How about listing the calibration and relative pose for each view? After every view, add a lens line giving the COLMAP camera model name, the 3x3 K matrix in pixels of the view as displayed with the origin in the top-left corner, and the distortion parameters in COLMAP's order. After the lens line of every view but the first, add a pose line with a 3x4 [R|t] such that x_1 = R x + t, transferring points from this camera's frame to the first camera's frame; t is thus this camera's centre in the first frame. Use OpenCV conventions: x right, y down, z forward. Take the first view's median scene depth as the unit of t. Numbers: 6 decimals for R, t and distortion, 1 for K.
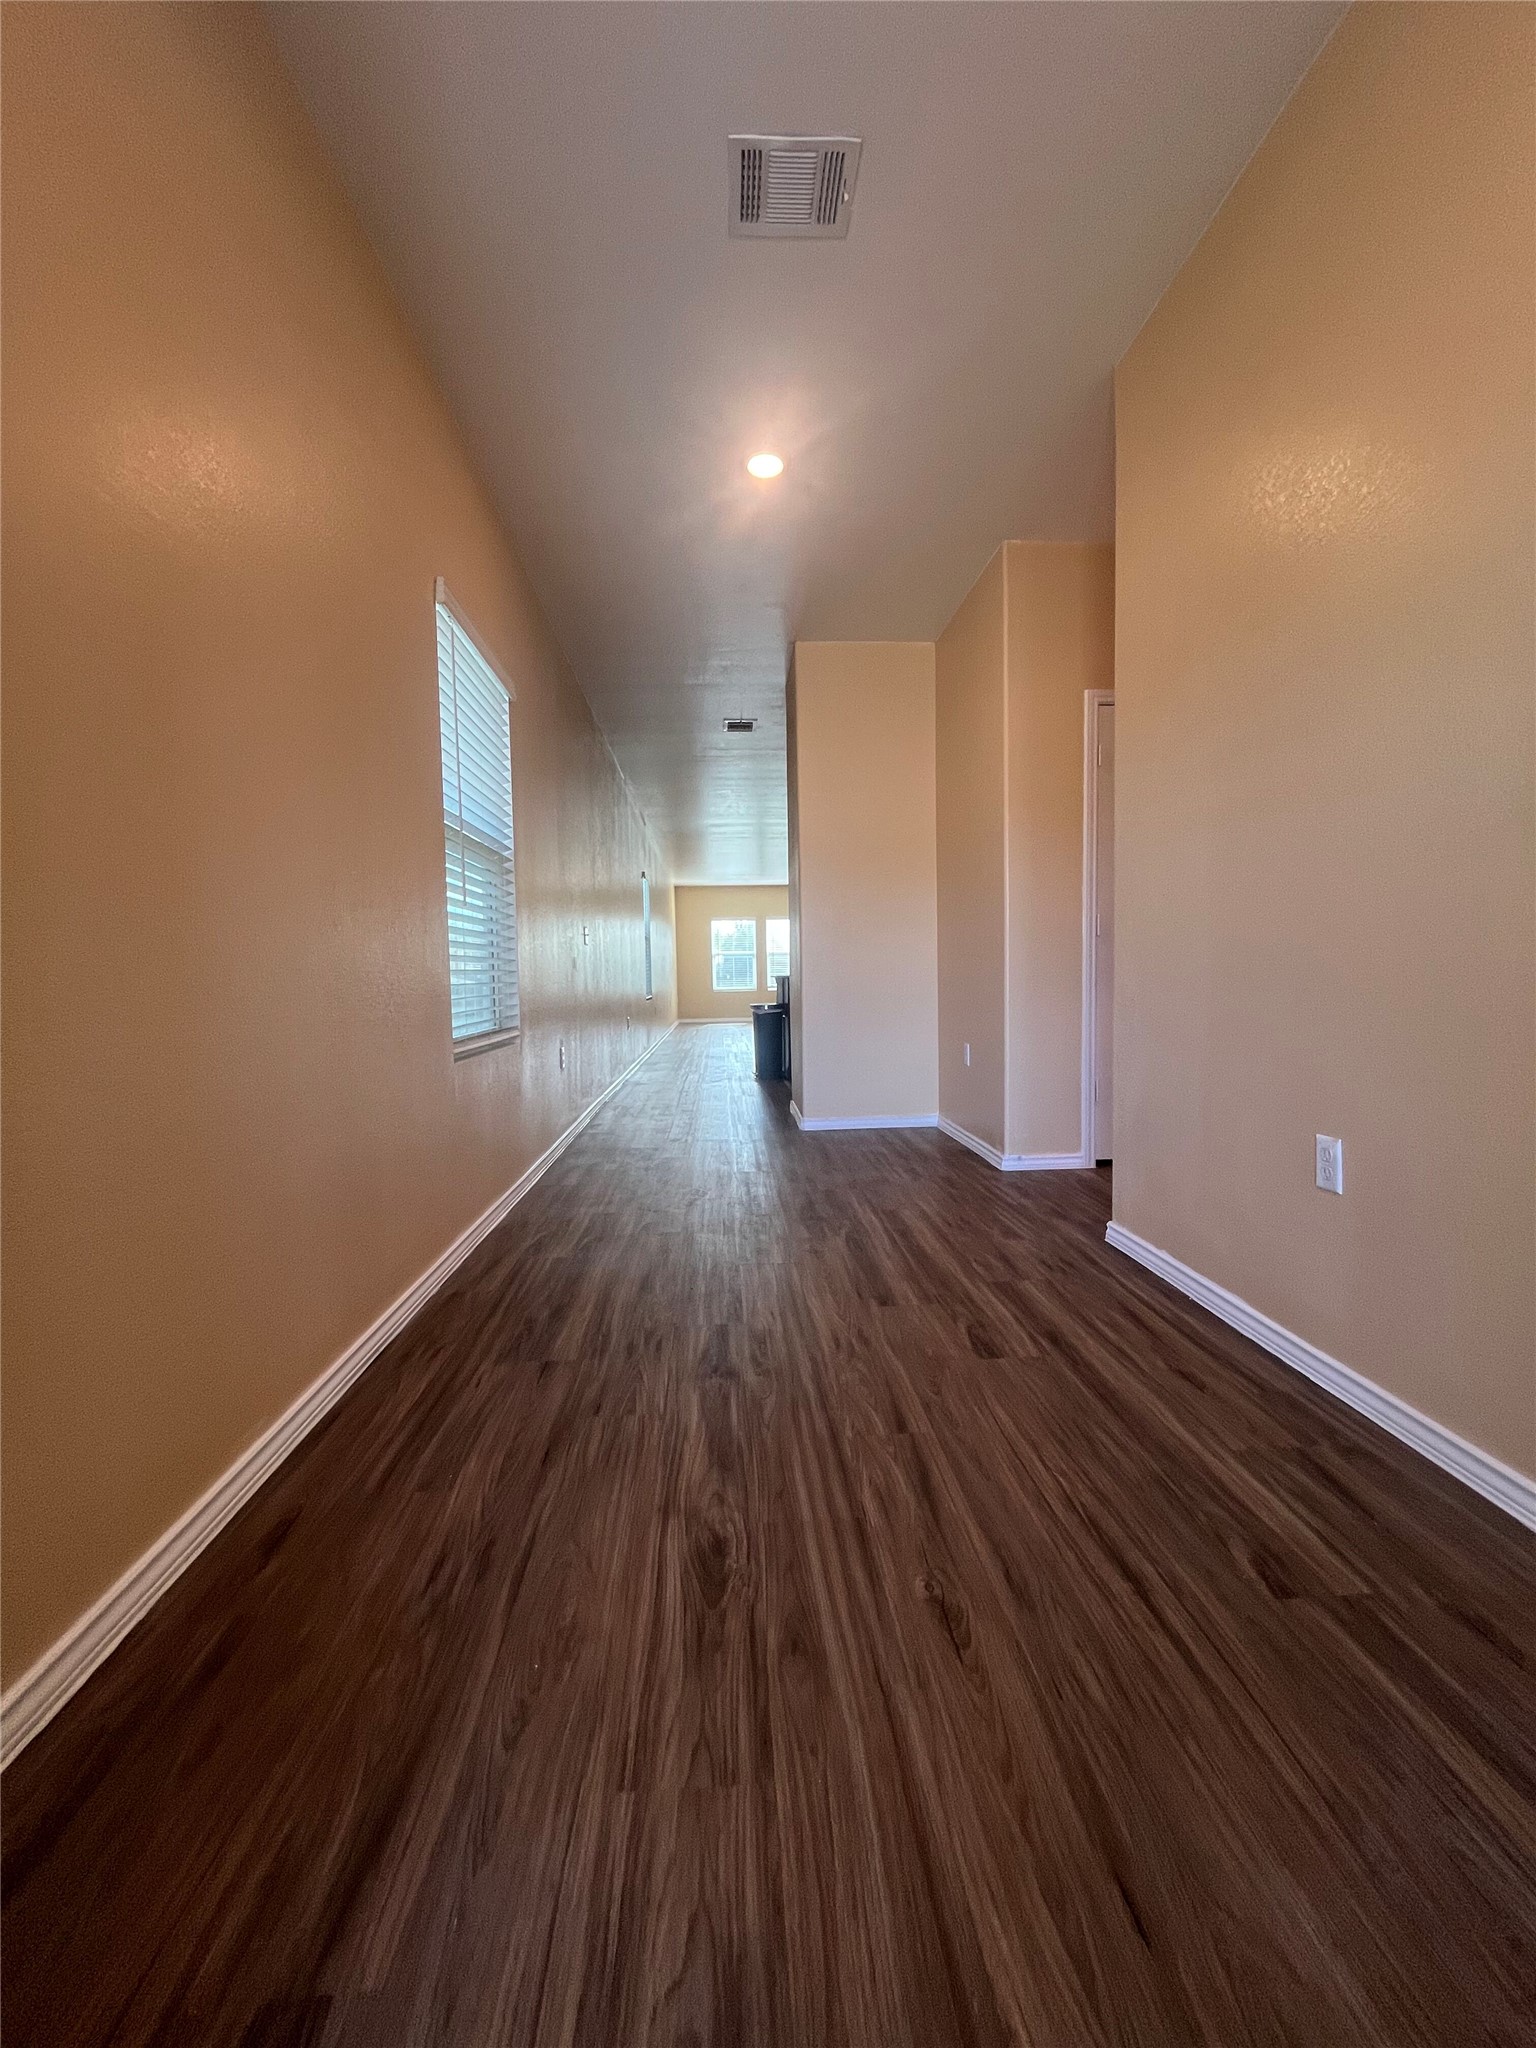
lens RADIAL K [[827.8, 0, 768.4], [0, 827.8, 1023.6], [0, 0, 1]] dist [-0.002246, 0.000008]
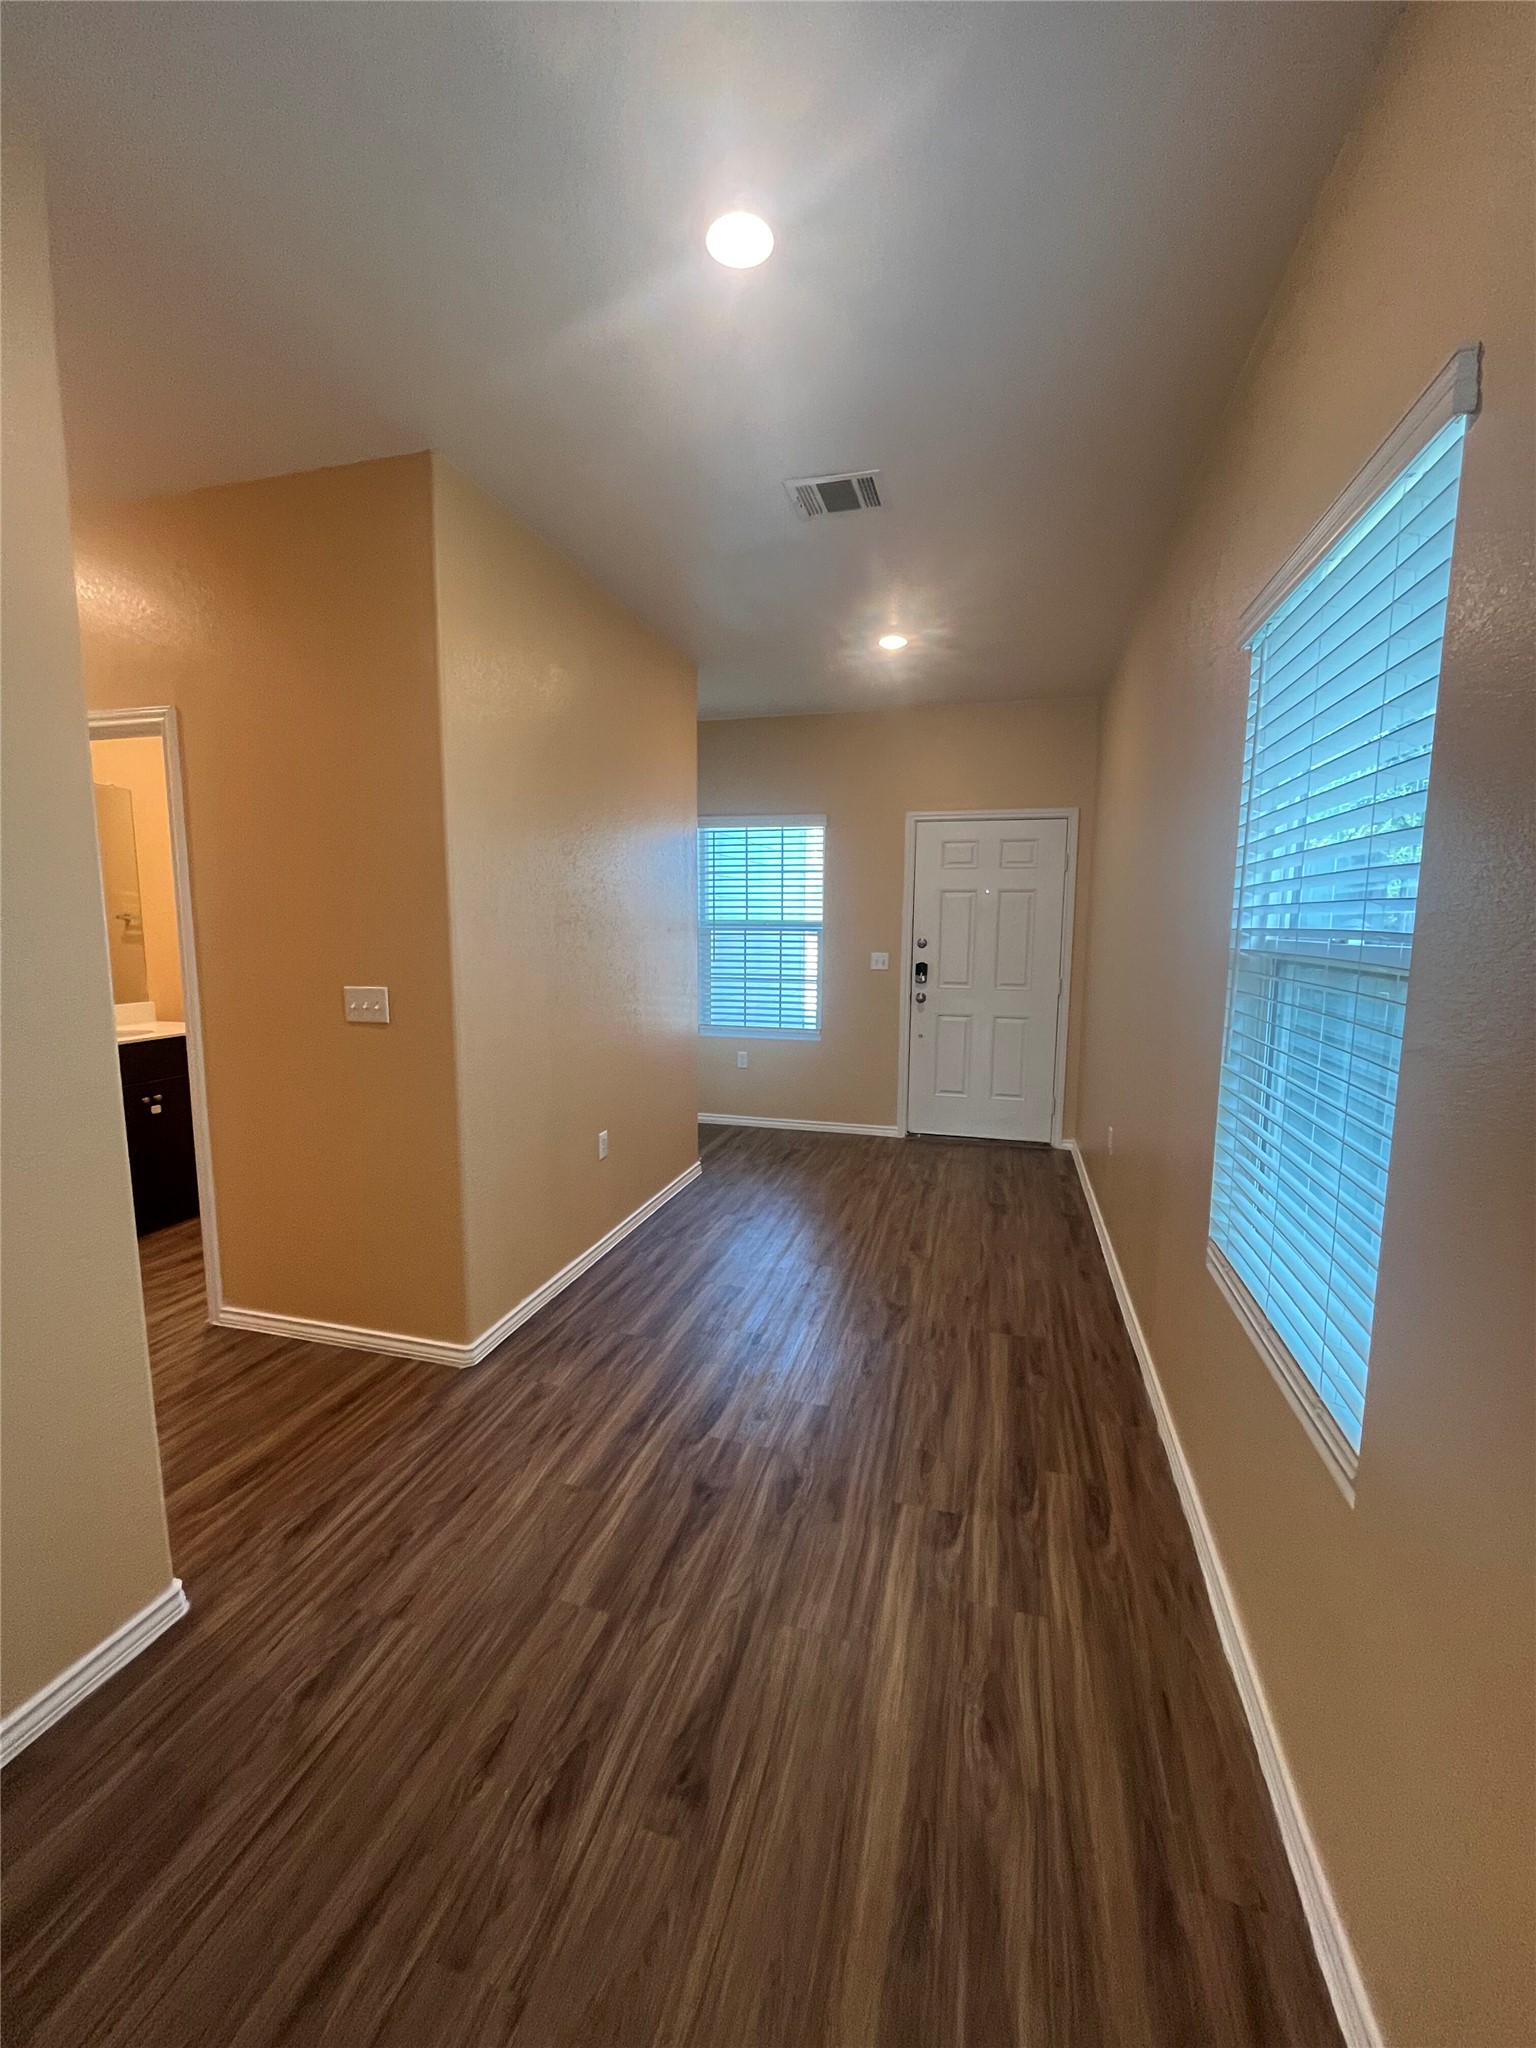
lens RADIAL K [[827.8, 0, 767.9], [0, 827.8, 1023.1], [0, 0, 1]] dist [-0.002246, 0.000008]
pose [[-0.946330, -0.029003, 0.321898, -0.316216], [0.028724, 0.984477, 0.173146, -0.417043], [-0.321923, 0.173100, -0.930807, 2.407231]]
